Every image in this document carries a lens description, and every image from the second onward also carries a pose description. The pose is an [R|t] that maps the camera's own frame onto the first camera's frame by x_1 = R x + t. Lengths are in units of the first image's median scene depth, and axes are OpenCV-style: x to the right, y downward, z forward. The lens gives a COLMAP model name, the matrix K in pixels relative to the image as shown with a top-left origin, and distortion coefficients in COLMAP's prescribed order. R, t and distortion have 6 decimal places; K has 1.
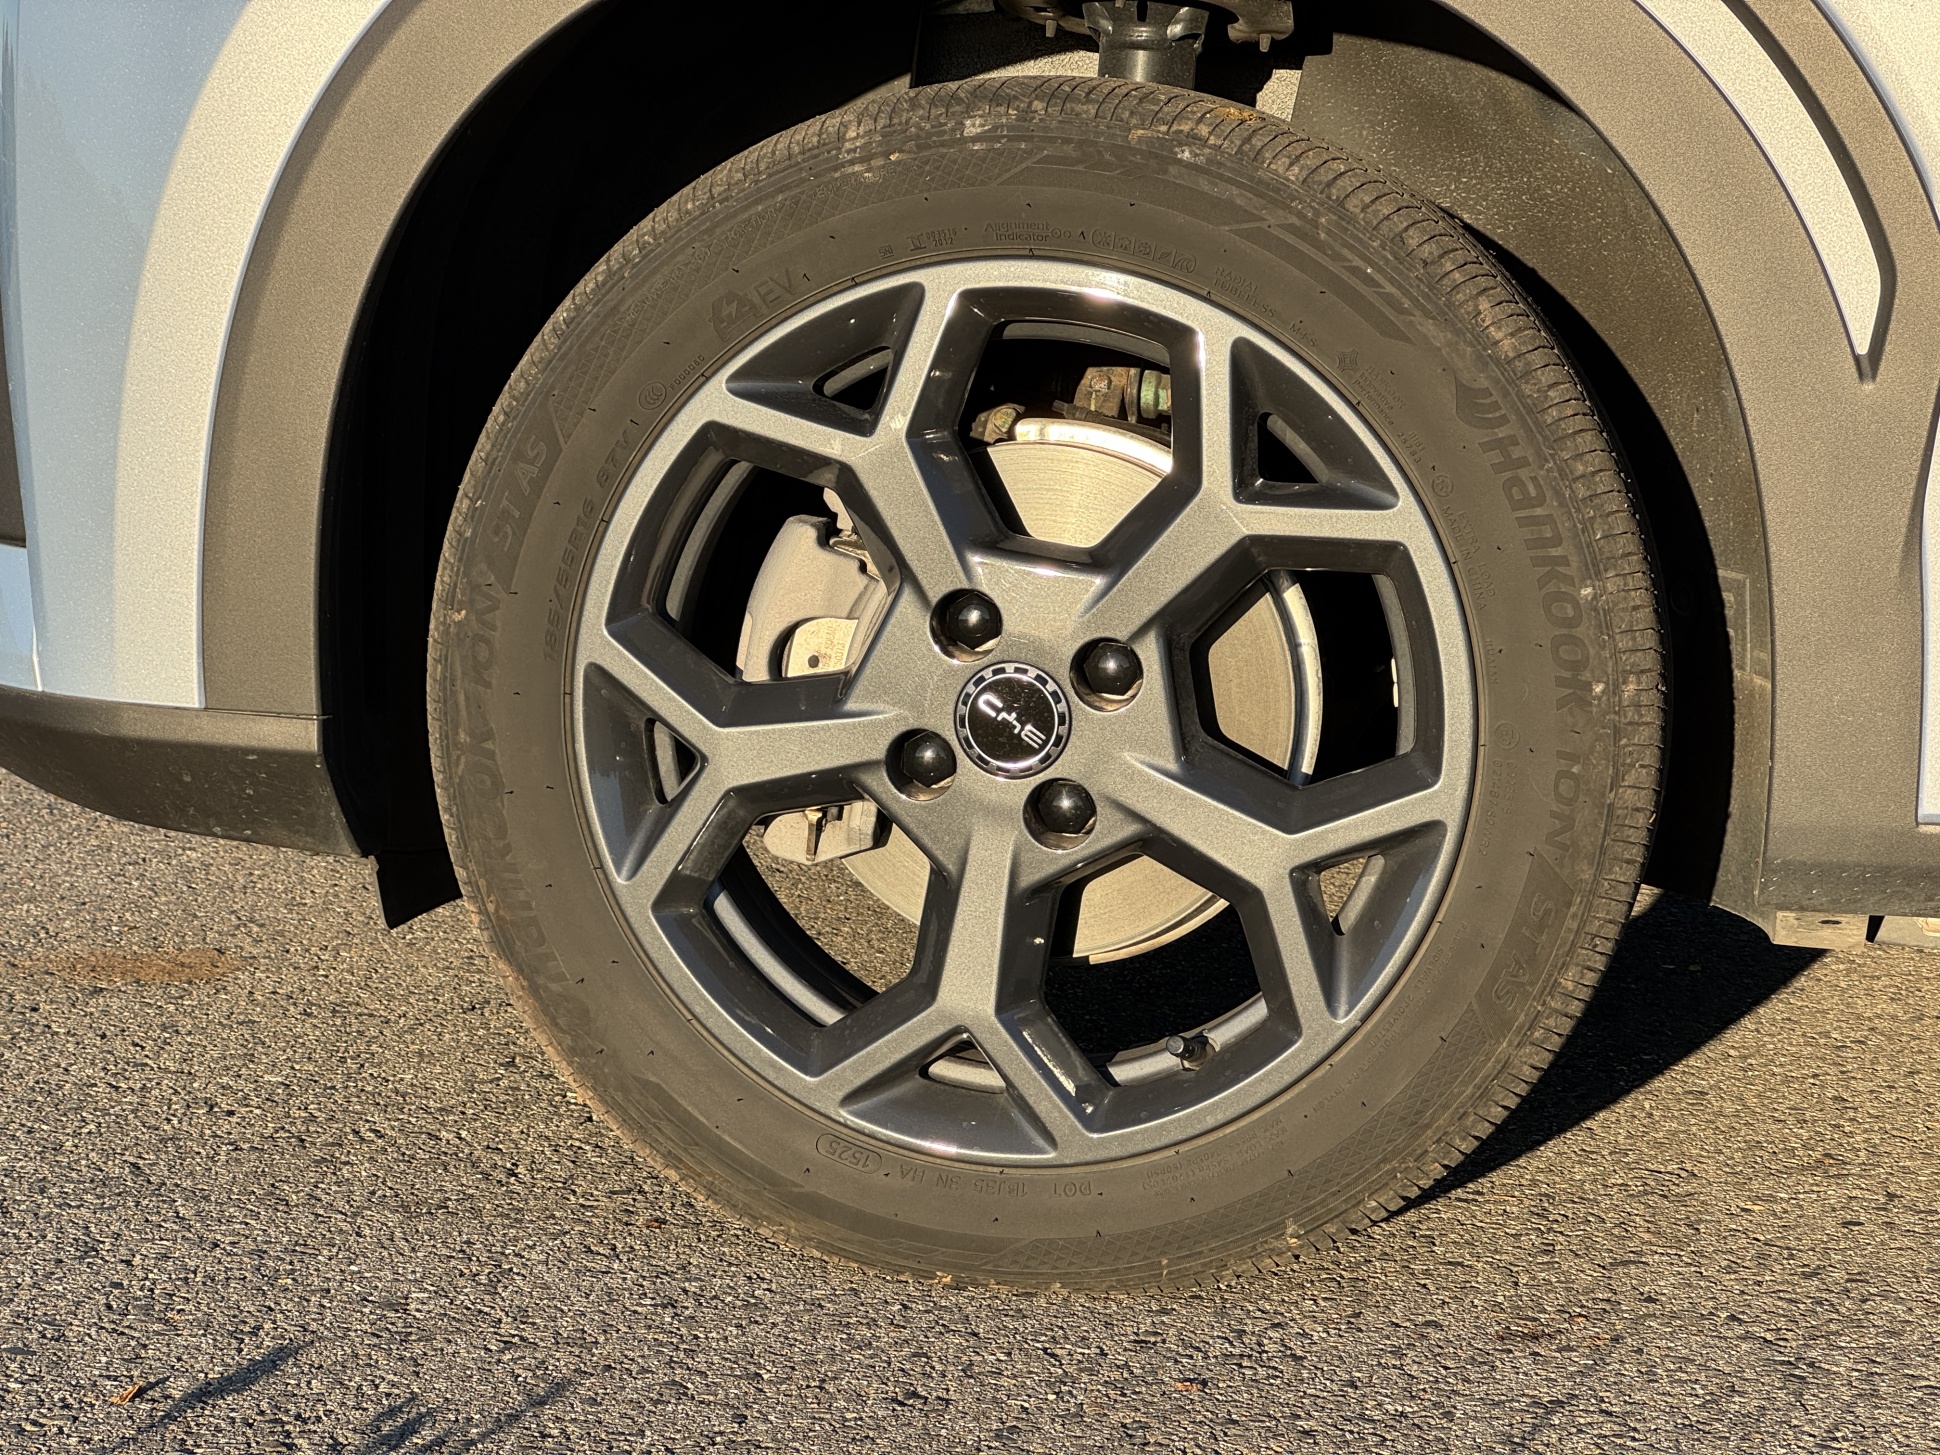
lens RADIAL K [[4355.2, 0, 1004.5], [0, 4355.2, 672.3], [0, 0, 1]] dist [0.236223, 0.000000]
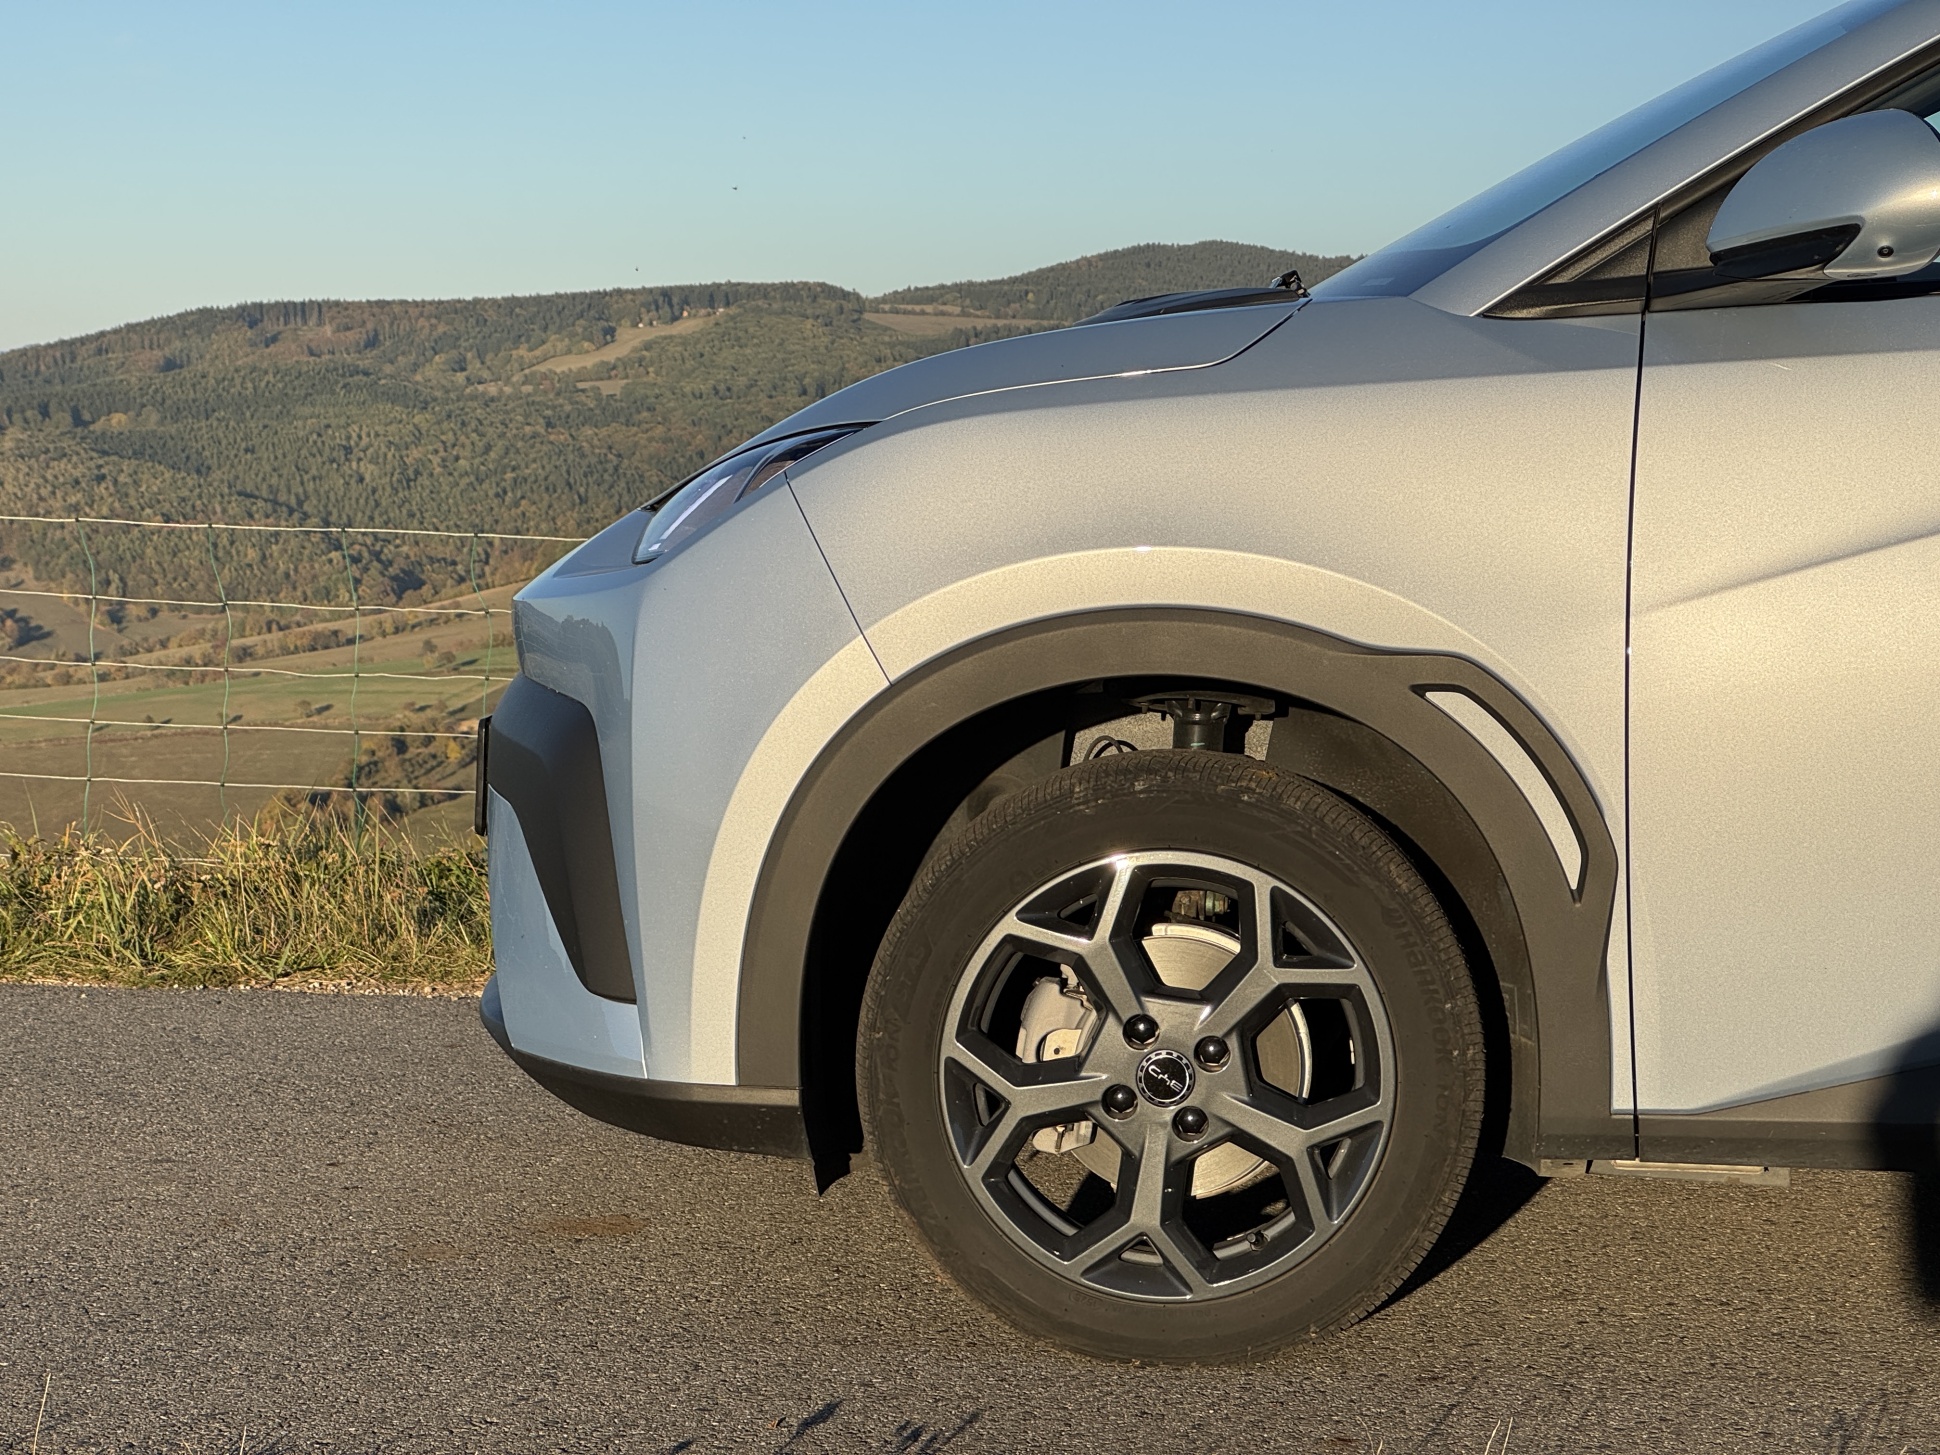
lens RADIAL K [[4355.2, 0, 976.7], [0, 4355.2, 726.0], [0, 0, 1]] dist [0.236223, 0.000000]
pose [[0.996372, -0.031855, 0.078922, -0.234380], [0.035538, 0.998322, -0.045712, -0.061145], [-0.077333, 0.048351, 0.995832, -0.984464]]
